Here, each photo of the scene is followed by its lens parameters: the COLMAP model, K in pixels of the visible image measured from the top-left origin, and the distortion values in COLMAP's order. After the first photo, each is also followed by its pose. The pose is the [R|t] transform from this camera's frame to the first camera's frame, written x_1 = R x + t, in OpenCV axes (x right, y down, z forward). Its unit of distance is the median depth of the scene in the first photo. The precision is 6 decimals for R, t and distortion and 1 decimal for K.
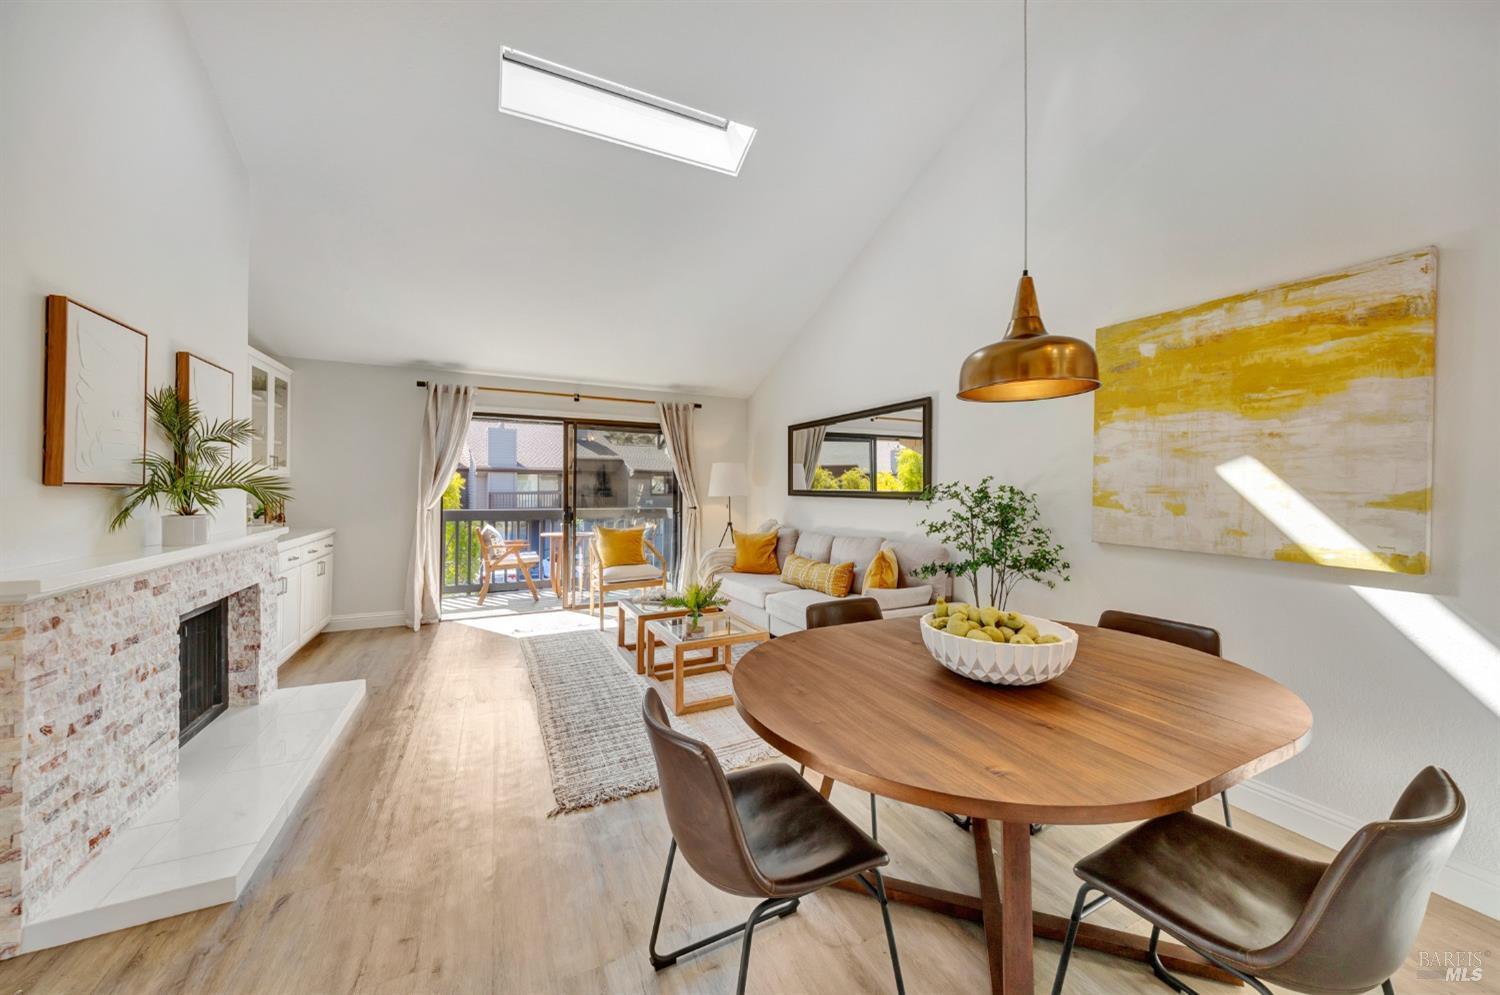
lens RADIAL K [[531.7, 0, 751.0], [0, 531.7, 488.0], [0, 0, 1]] dist [-0.001054, 0.000205]
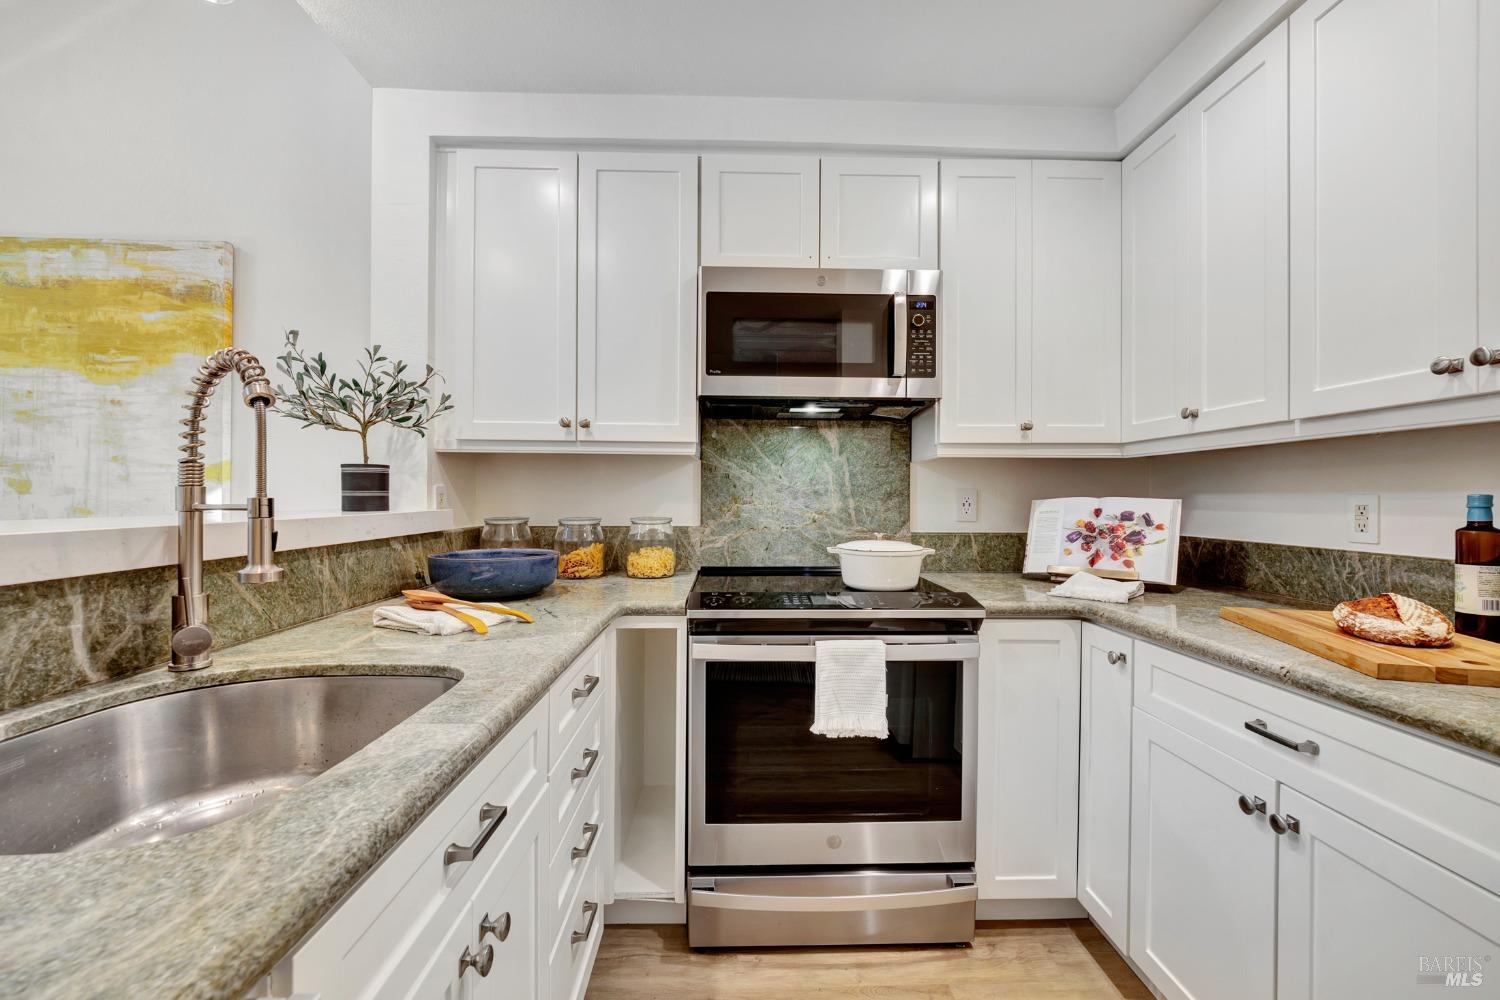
lens RADIAL K [[605.1, 0, 747.8], [0, 605.1, 496.7], [0, 0, 1]] dist [-0.006601, 0.000634]
pose [[0.409416, -0.006385, 0.912326, 0.427252], [-0.002705, 0.999963, 0.008212, 0.045438], [-0.912344, -0.005830, 0.409383, -0.372962]]
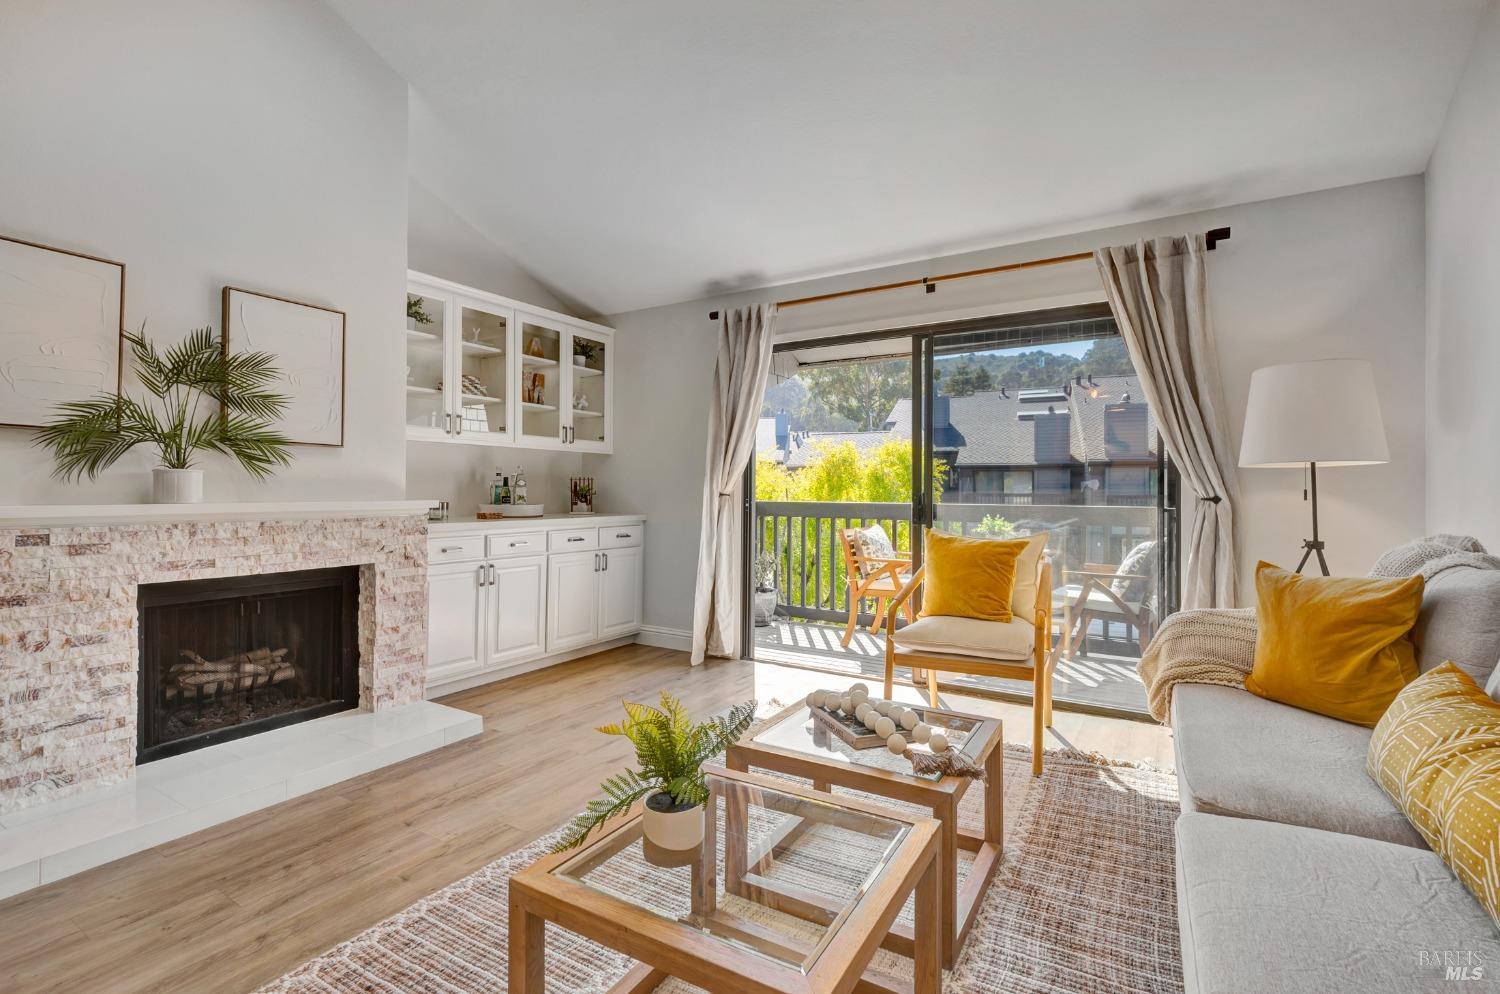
lens RADIAL K [[690.5, 0, 743.7], [0, 690.5, 486.3], [0, 0, 1]] dist [0.001042, 0.000539]
pose [[0.530808, -0.011160, -0.847419, 0.363083], [-0.000774, 0.999906, -0.013653, 0.090572], [0.847492, 0.007903, 0.530750, 1.151853]]
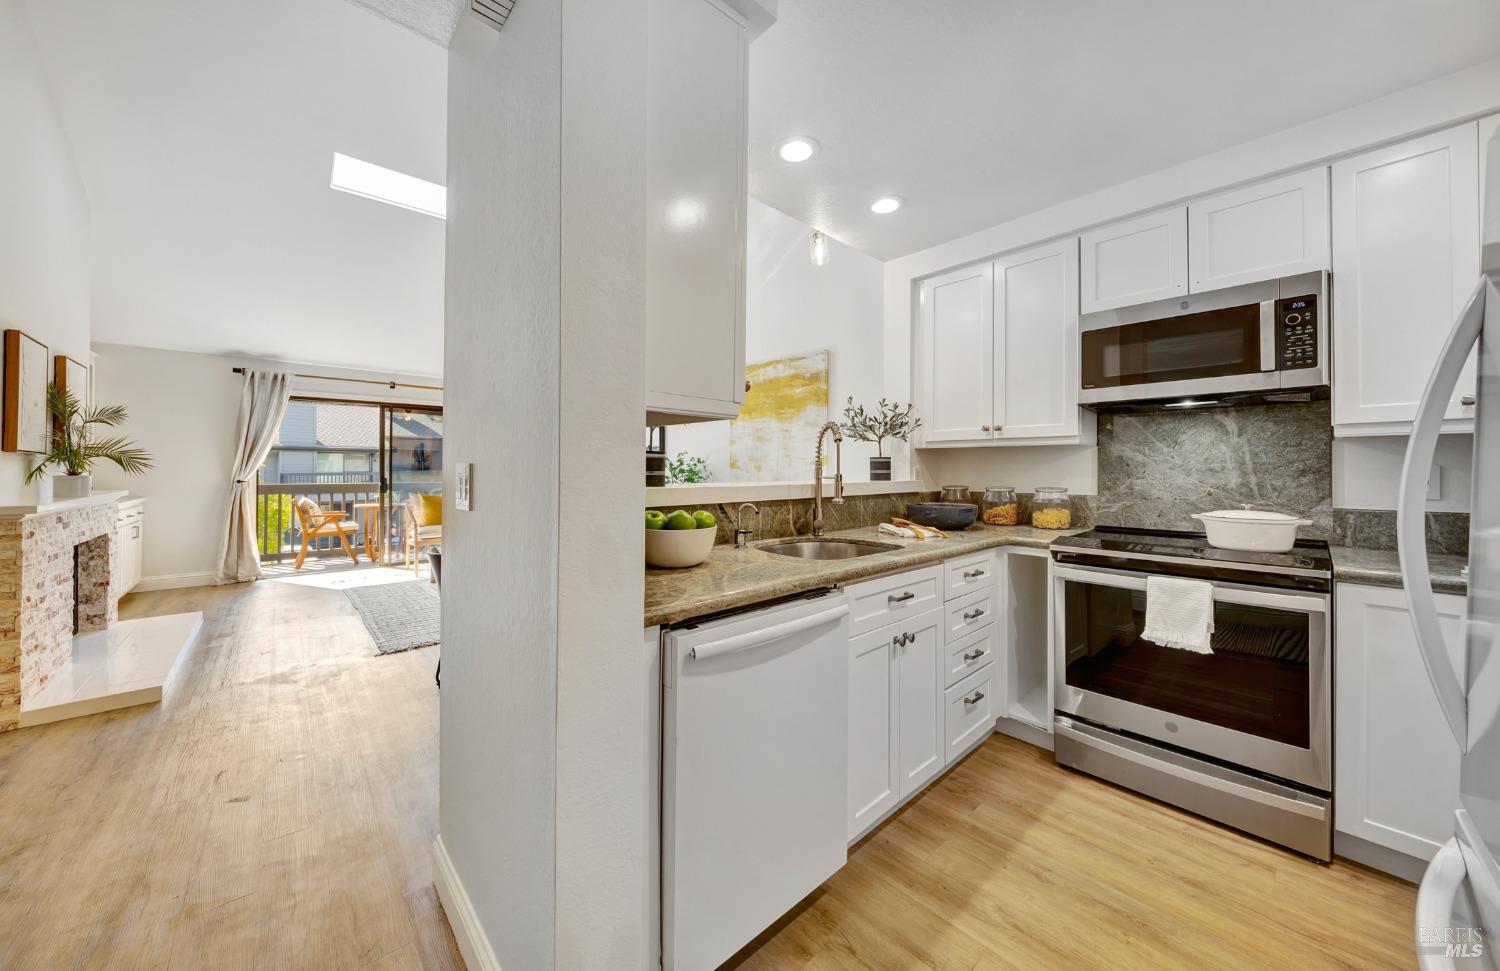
lens RADIAL K [[515.2, 0, 744.3], [0, 515.2, 465.0], [0, 0, 1]] dist [-0.004305, 0.000241]
pose [[0.959401, -0.002502, 0.282035, 0.235821], [0.004508, 0.999969, -0.006463, 0.039082], [-0.282010, 0.007472, 0.959382, -0.756774]]
